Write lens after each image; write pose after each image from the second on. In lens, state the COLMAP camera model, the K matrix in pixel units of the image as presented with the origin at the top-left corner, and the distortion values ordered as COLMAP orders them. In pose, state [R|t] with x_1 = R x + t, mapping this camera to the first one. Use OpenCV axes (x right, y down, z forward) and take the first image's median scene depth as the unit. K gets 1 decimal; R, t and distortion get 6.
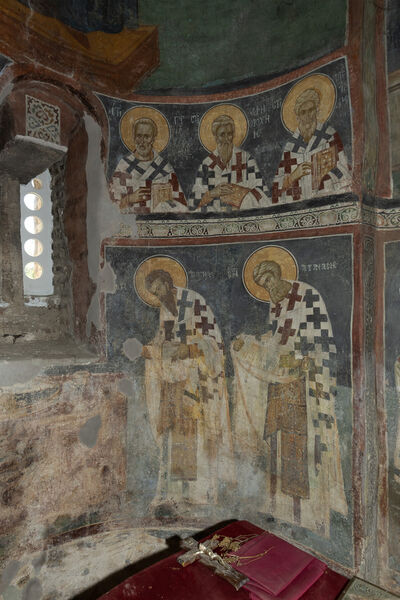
lens RADIAL K [[359.6, 0, 200.3], [0, 359.6, 301.6], [0, 0, 1]] dist [0.010376, -0.001782]
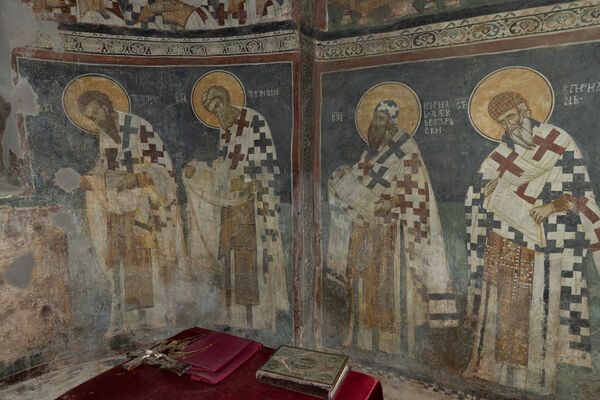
lens RADIAL K [[359.6, 0, 302.9], [0, 359.6, 200.4], [0, 0, 1]] dist [0.010376, -0.001782]
pose [[0.941830, -0.049875, 0.332368, 0.067428], [0.003311, 0.990257, 0.139214, 0.062867], [-0.336073, -0.130015, 0.932819, -0.053919]]
